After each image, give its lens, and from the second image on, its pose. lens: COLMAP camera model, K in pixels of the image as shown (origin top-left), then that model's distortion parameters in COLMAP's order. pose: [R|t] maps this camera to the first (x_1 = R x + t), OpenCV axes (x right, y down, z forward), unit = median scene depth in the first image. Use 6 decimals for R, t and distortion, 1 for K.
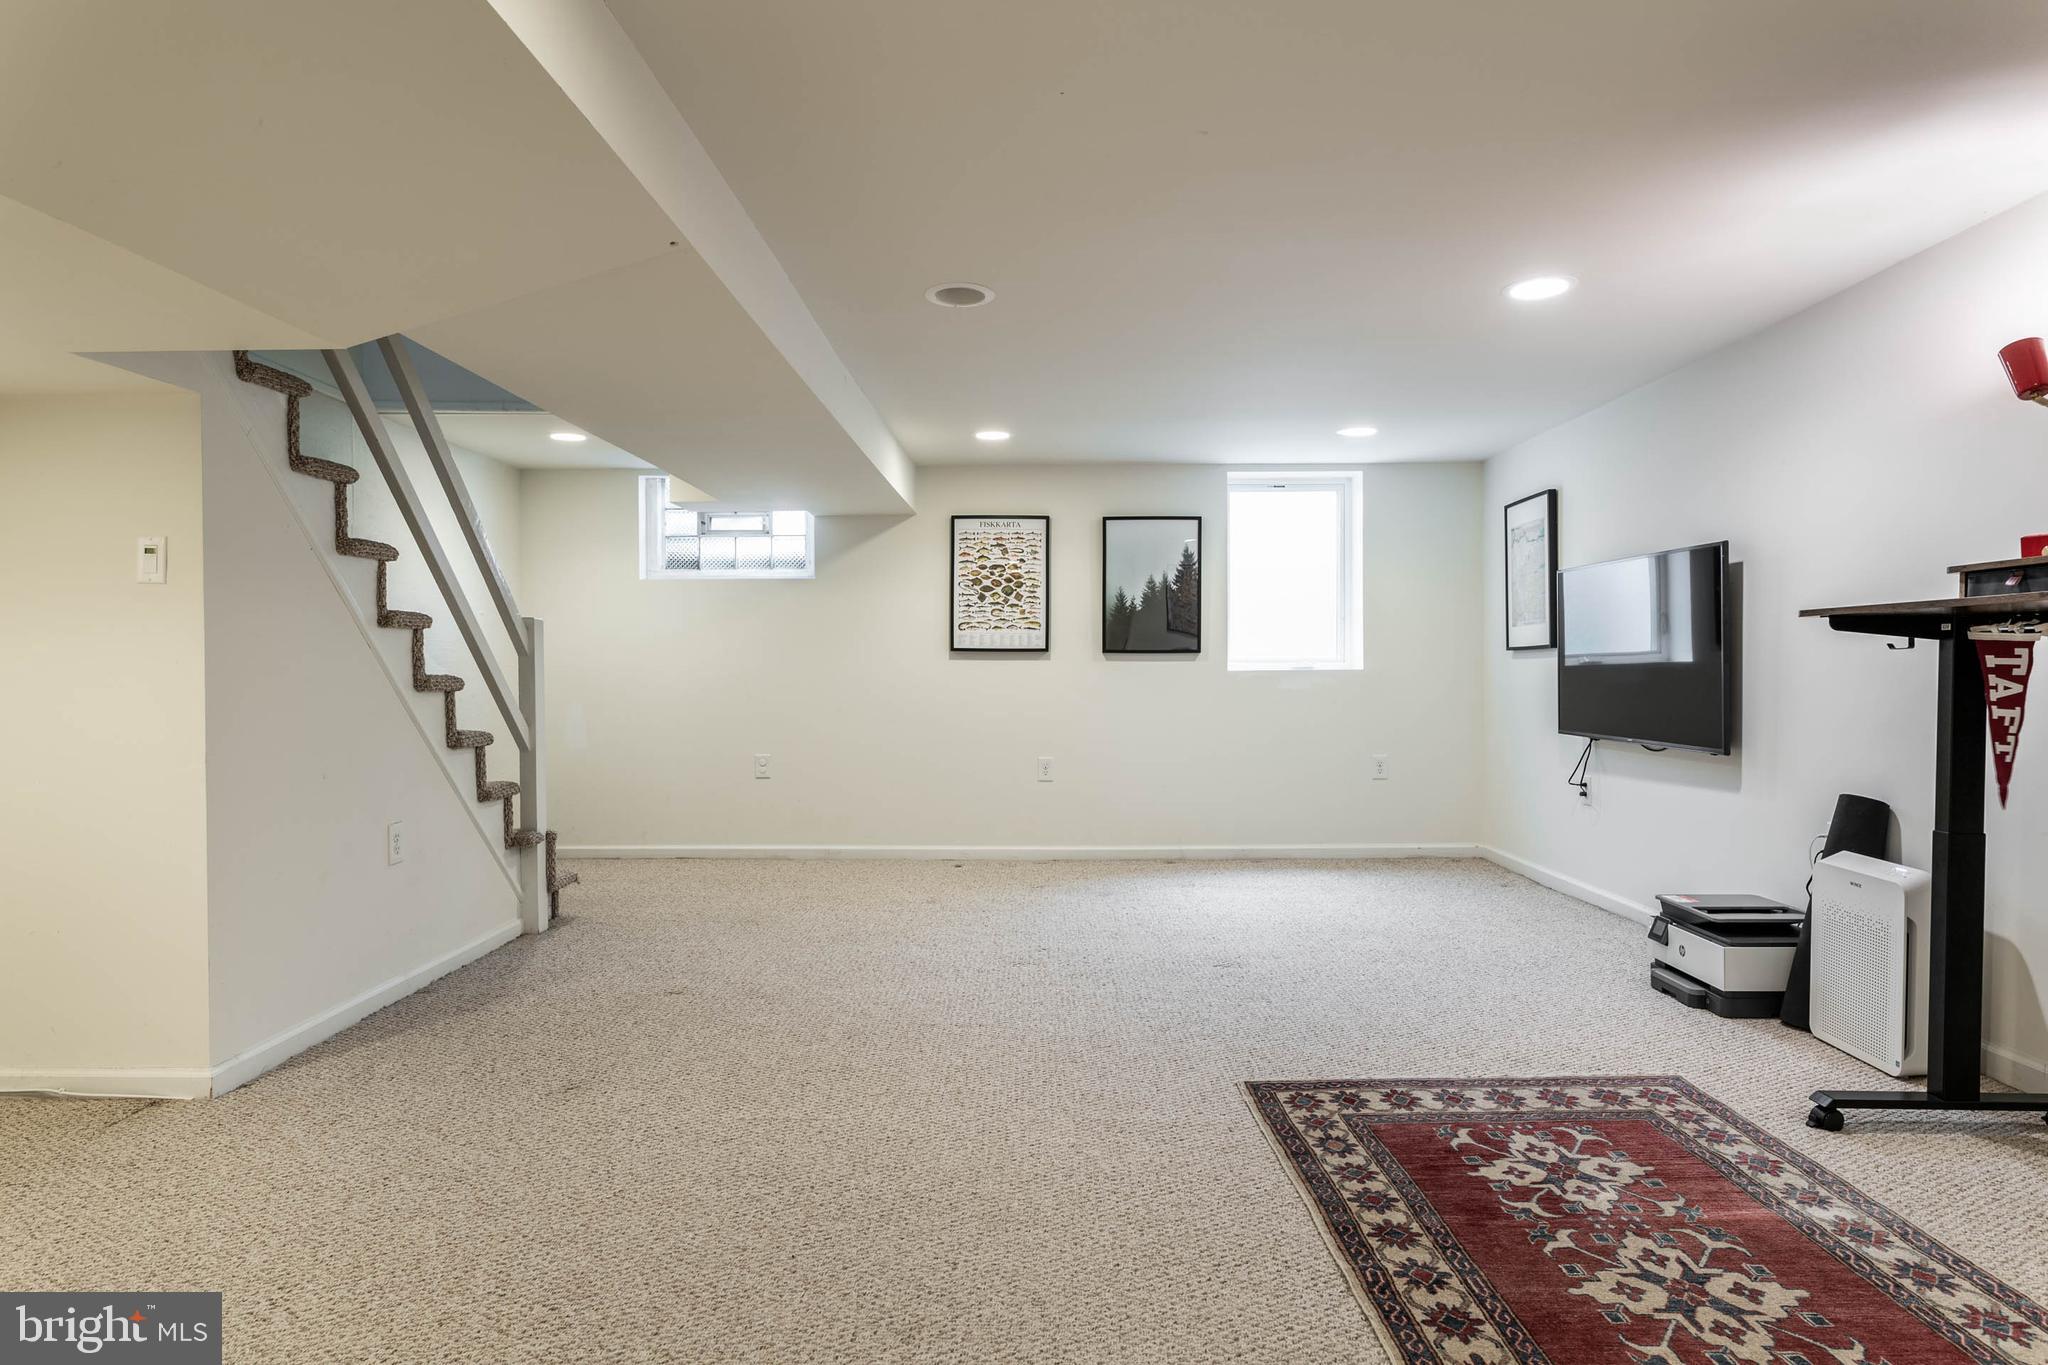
lens RADIAL K [[1205.8, 0, 1023.5], [0, 1205.8, 680.0], [0, 0, 1]] dist [-0.004719, -0.000929]
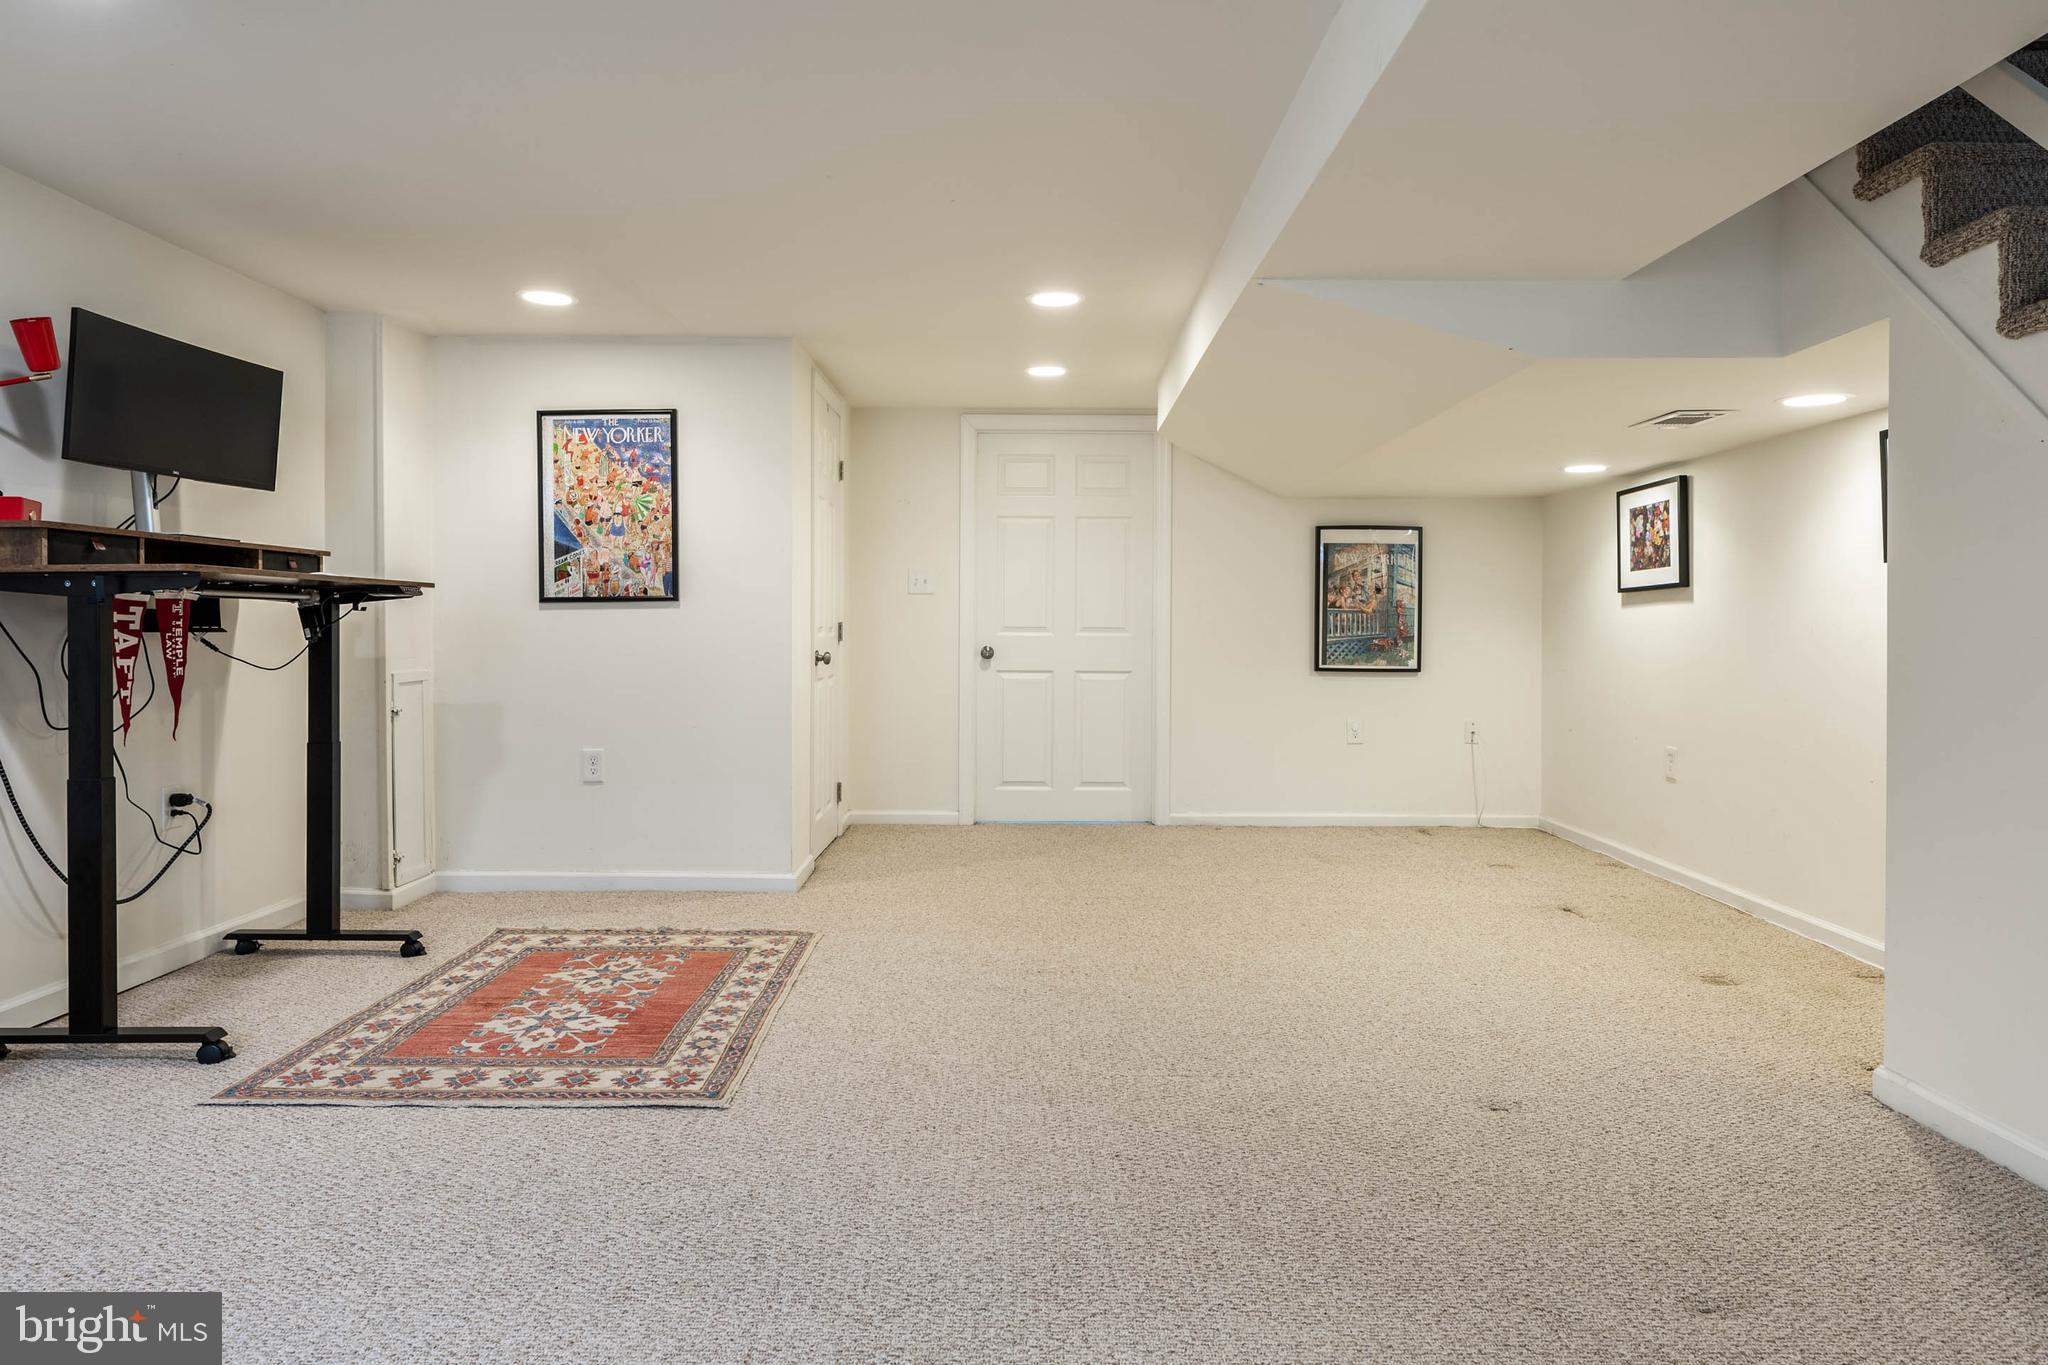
lens RADIAL K [[1205.8, 0, 1026.1], [0, 1205.8, 664.6], [0, 0, 1]] dist [-0.004719, -0.000929]
pose [[-0.999538, 0.001197, -0.030366, -0.010254], [0.000186, 0.999446, 0.033271, -0.008557], [0.030389, 0.033250, -0.998985, 2.149499]]
